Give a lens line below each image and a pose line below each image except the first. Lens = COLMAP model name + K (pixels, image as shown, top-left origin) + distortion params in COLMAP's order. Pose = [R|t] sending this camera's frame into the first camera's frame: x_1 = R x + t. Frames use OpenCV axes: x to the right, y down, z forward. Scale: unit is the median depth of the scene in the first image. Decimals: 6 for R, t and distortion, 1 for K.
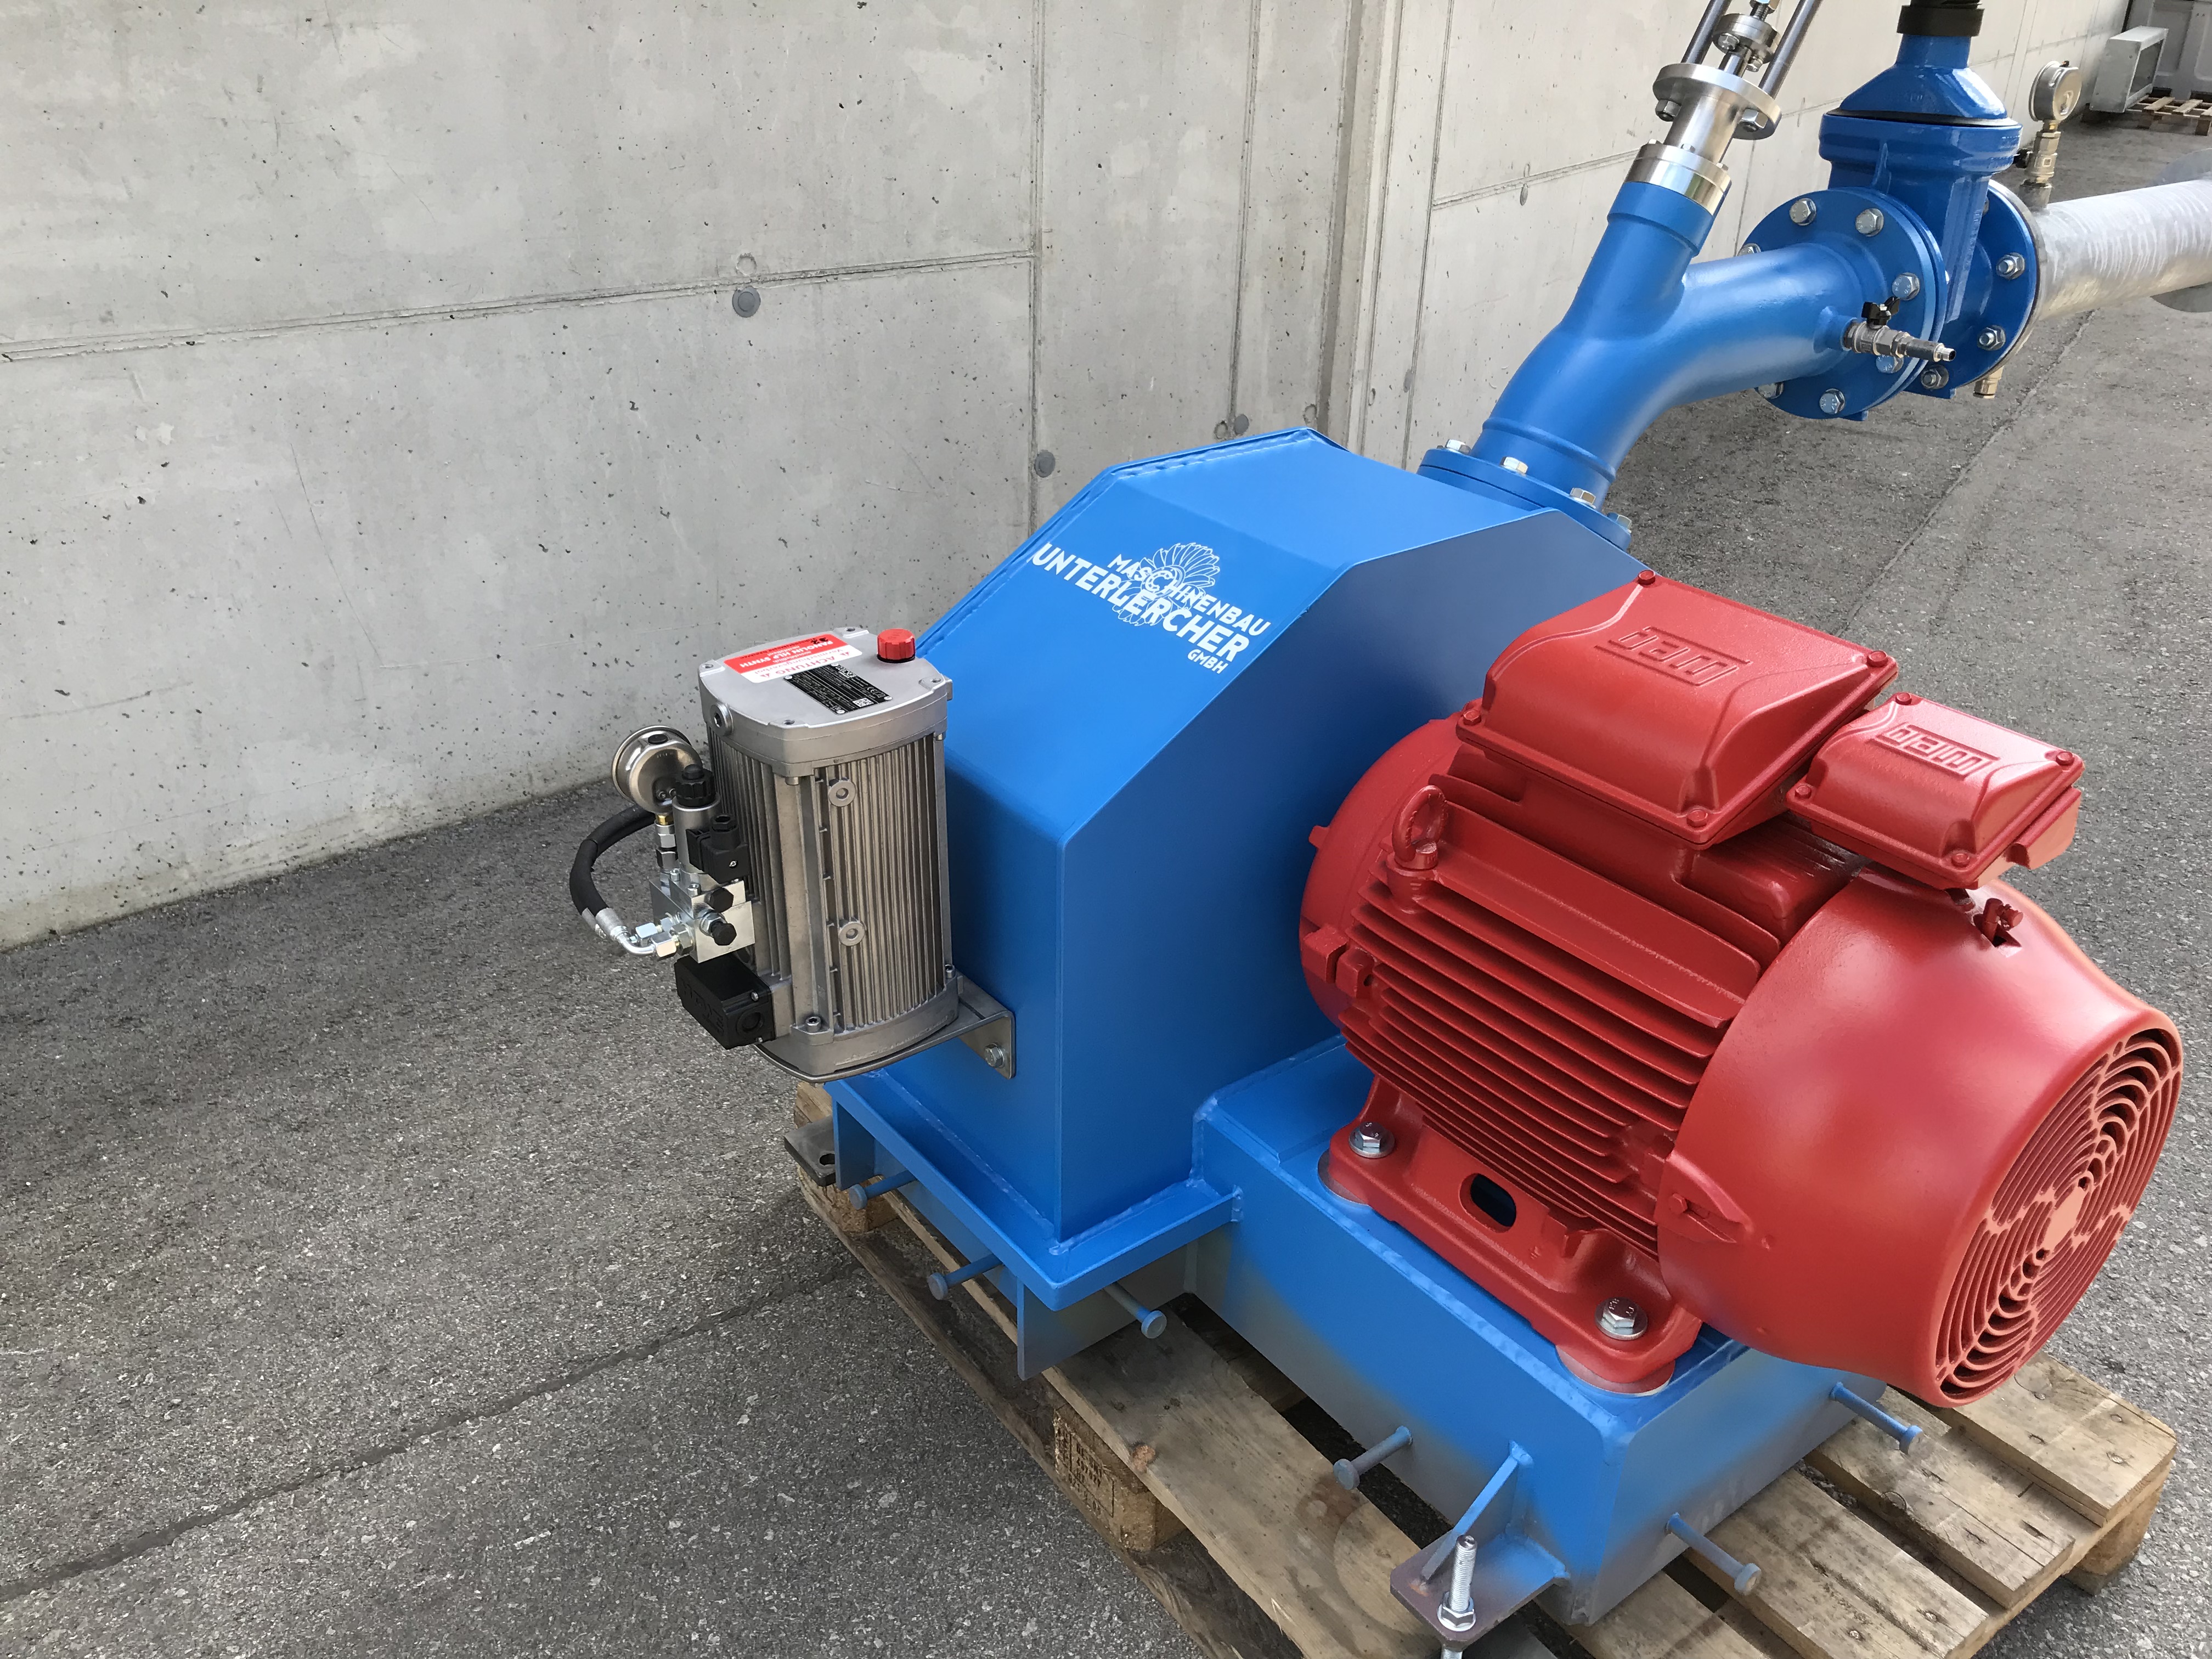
lens RADIAL K [[1815.6, 0, 1104.9], [0, 1815.6, 823.9], [0, 0, 1]] dist [0.027280, -0.024047]
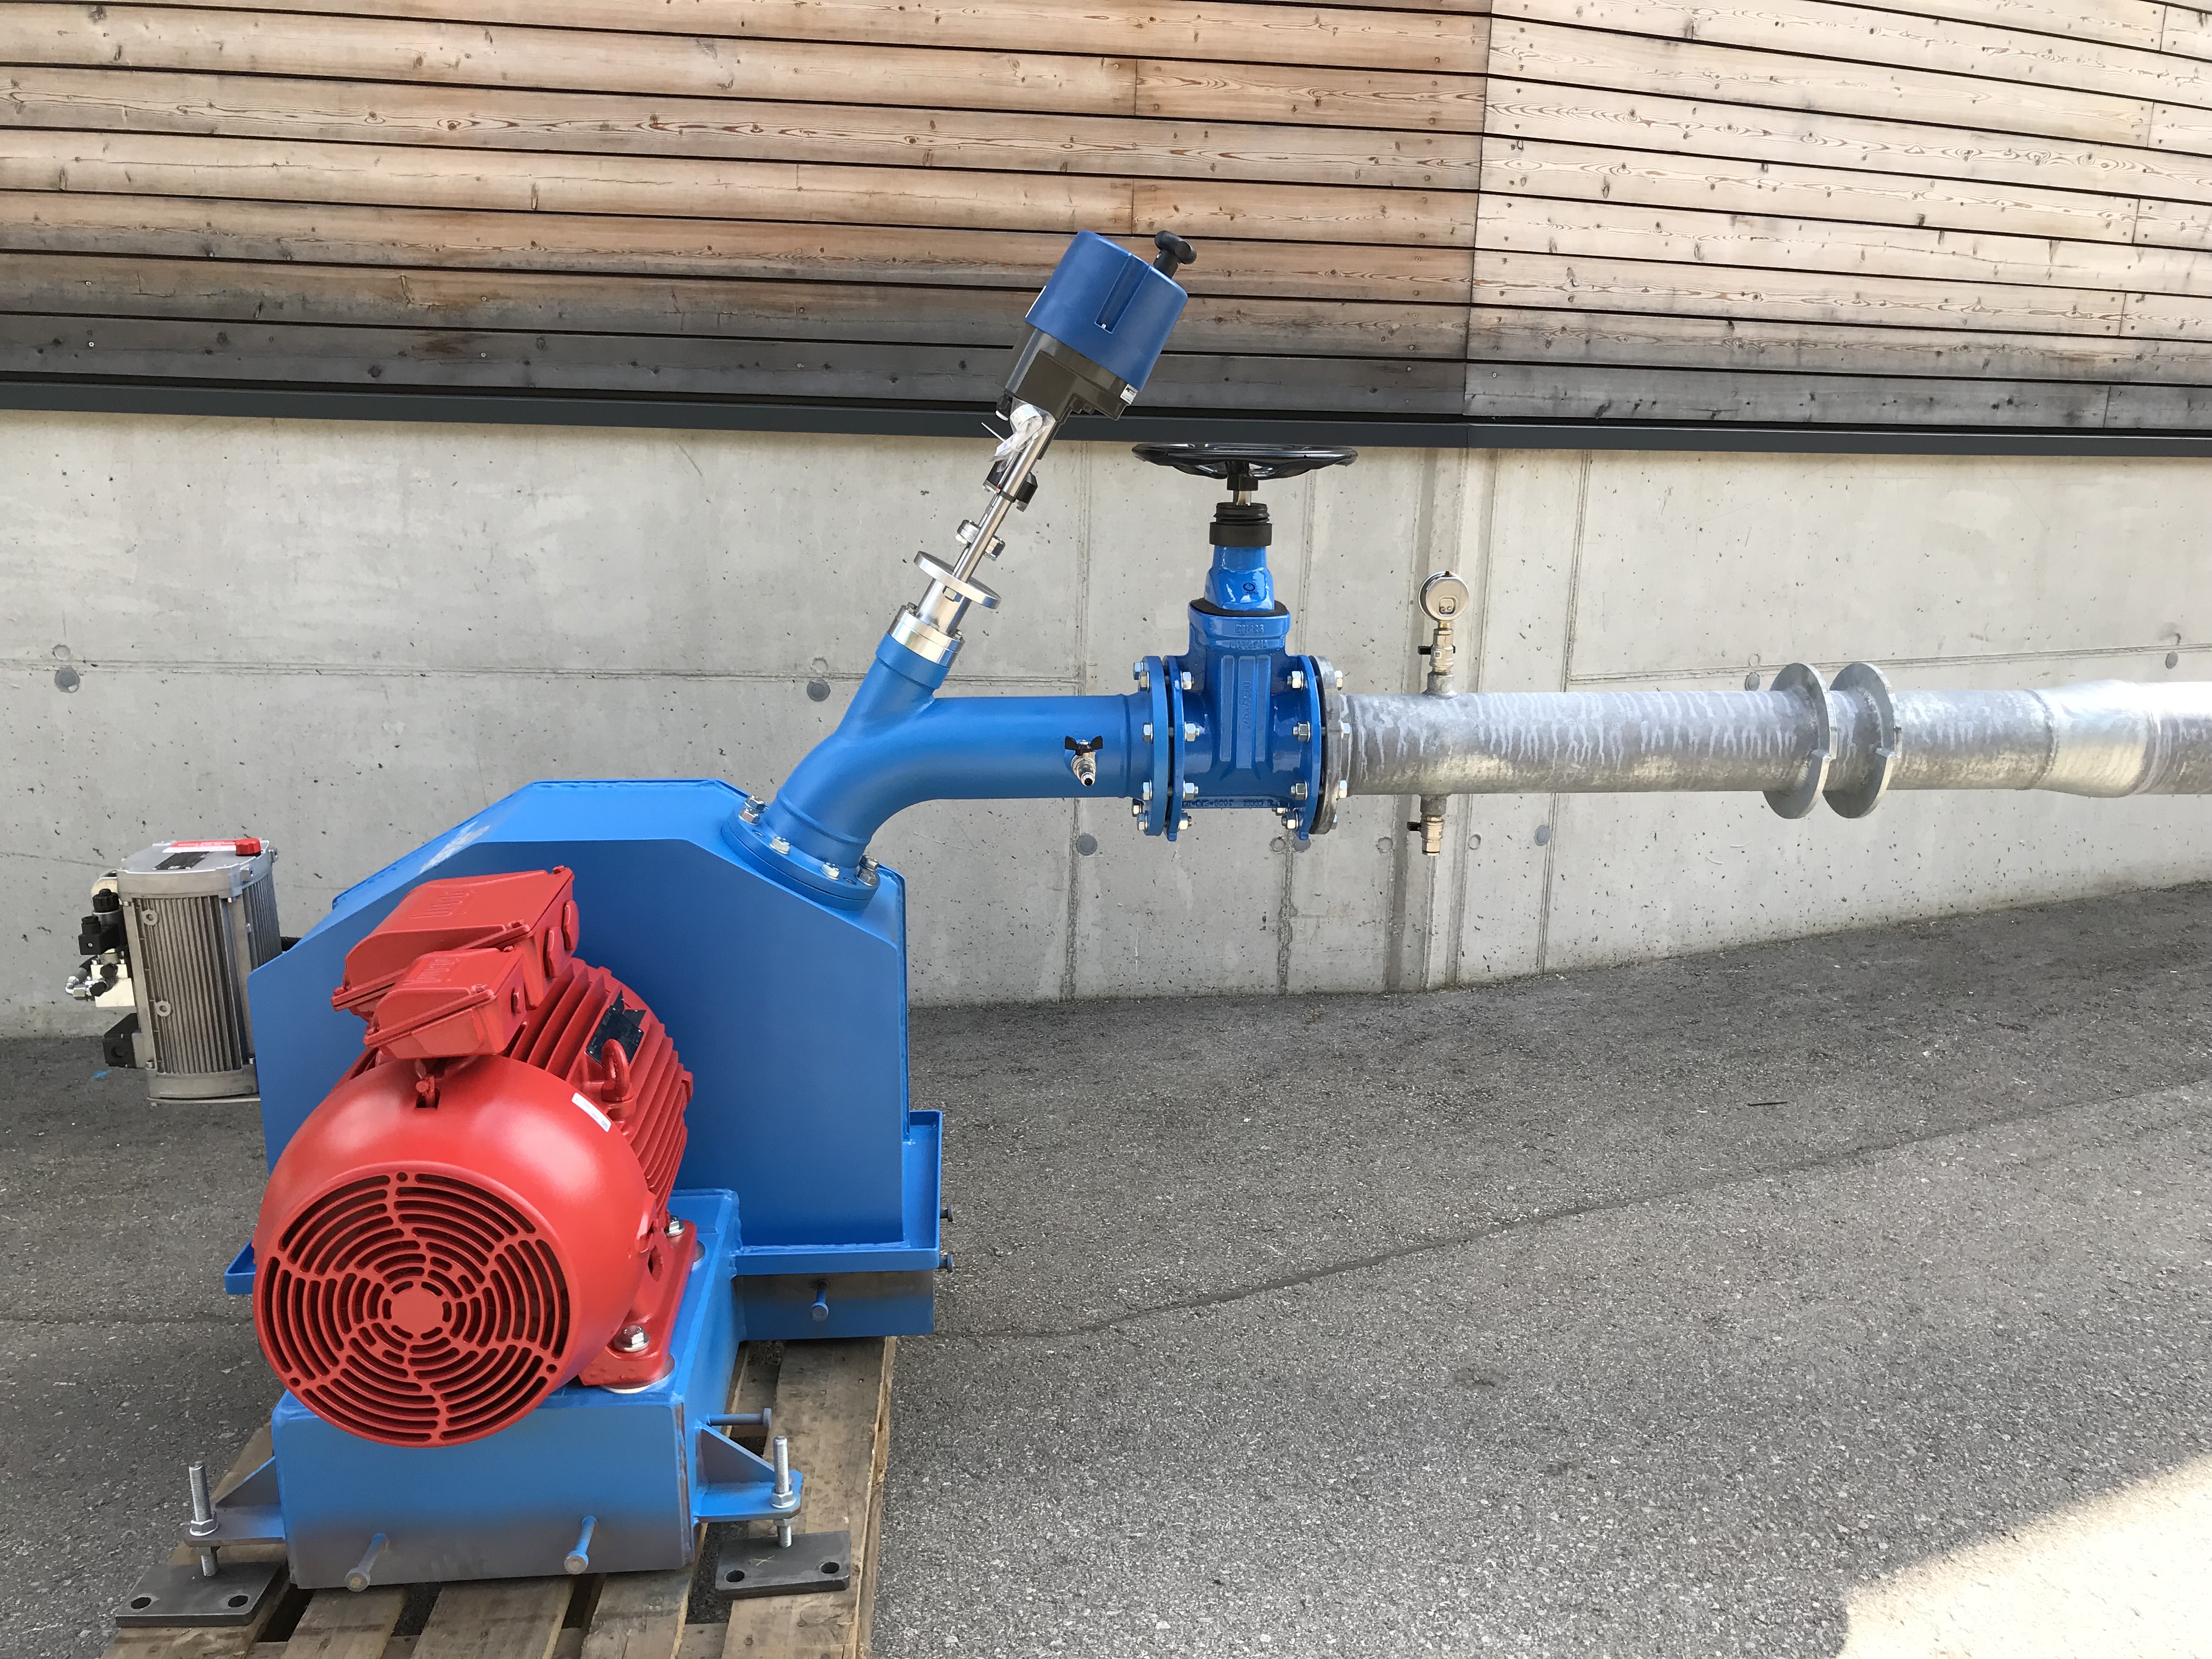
lens RADIAL K [[1815.6, 0, 1110.6], [0, 1815.6, 845.7], [0, 0, 1]] dist [0.027280, -0.024047]
pose [[0.839427, 0.133419, -0.526841, 1.063058], [-0.246827, 0.957245, -0.150859, -0.033259], [0.484188, 0.256674, 0.836469, -0.010543]]
